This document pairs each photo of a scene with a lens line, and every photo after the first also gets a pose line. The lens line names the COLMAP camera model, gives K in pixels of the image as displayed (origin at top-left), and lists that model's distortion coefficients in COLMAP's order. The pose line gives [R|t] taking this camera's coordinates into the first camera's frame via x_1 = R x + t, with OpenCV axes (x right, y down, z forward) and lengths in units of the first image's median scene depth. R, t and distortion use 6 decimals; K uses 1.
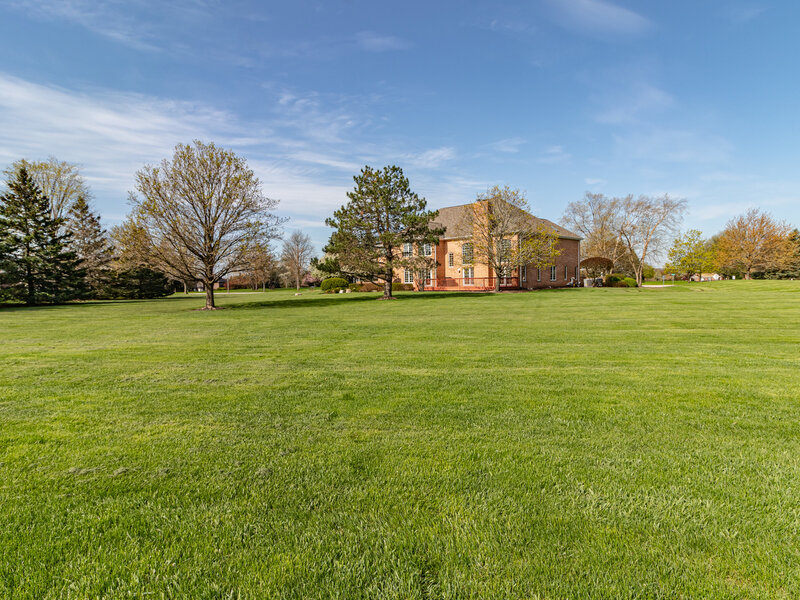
lens RADIAL K [[447.3, 0, 400.0], [0, 447.3, 300.0], [0, 0, 1]] dist [-0.001575, 0.000885]
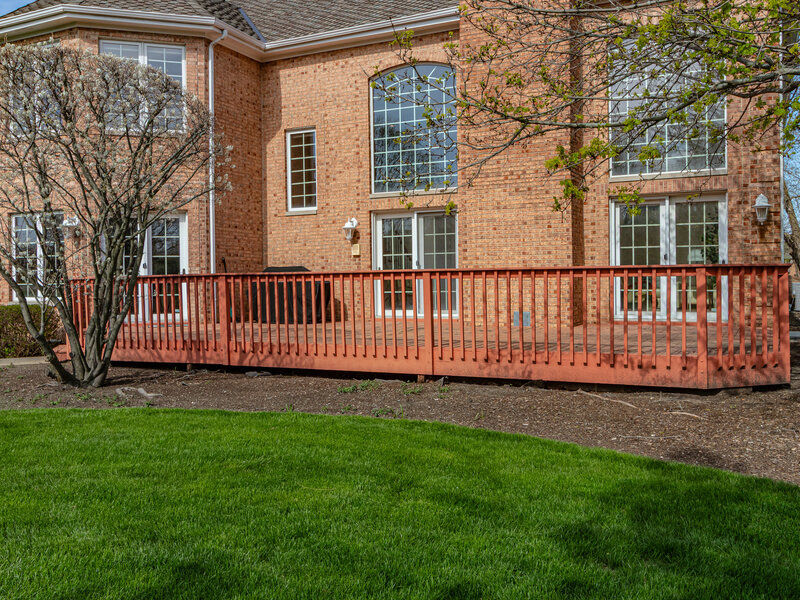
lens RADIAL K [[762.9, 0, 402.7], [0, 762.9, 278.0], [0, 0, 1]] dist [-0.000114, -0.001267]
pose [[0.947008, 0.003950, 0.321186, 0.056547], [0.010526, 0.999006, -0.043320, -0.034149], [-0.321038, 0.044405, 0.946025, 0.715631]]
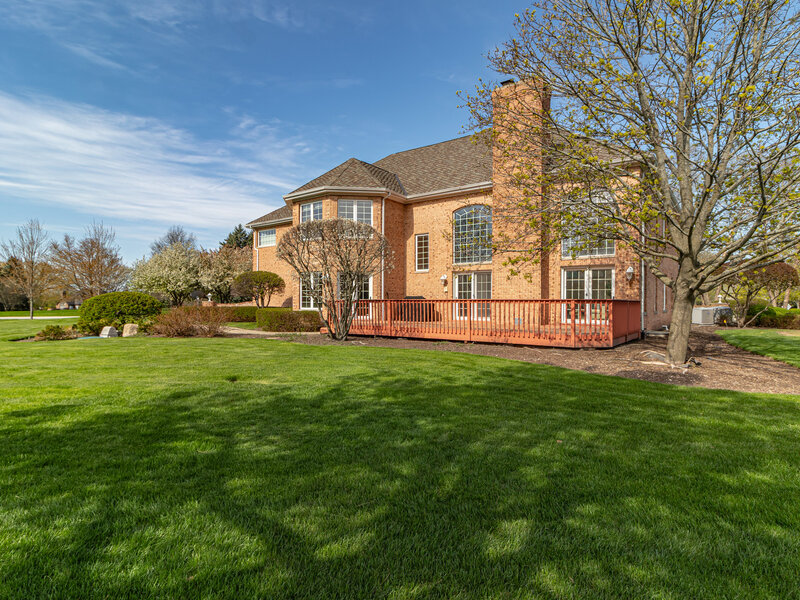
lens RADIAL K [[447.3, 0, 400.0], [0, 447.3, 300.0], [0, 0, 1]] dist [-0.001575, 0.000885]
pose [[0.990143, 0.019433, 0.138706, 0.042562], [-0.013317, 0.998903, -0.044884, -0.030977], [-0.139426, 0.042594, 0.989316, 0.628520]]
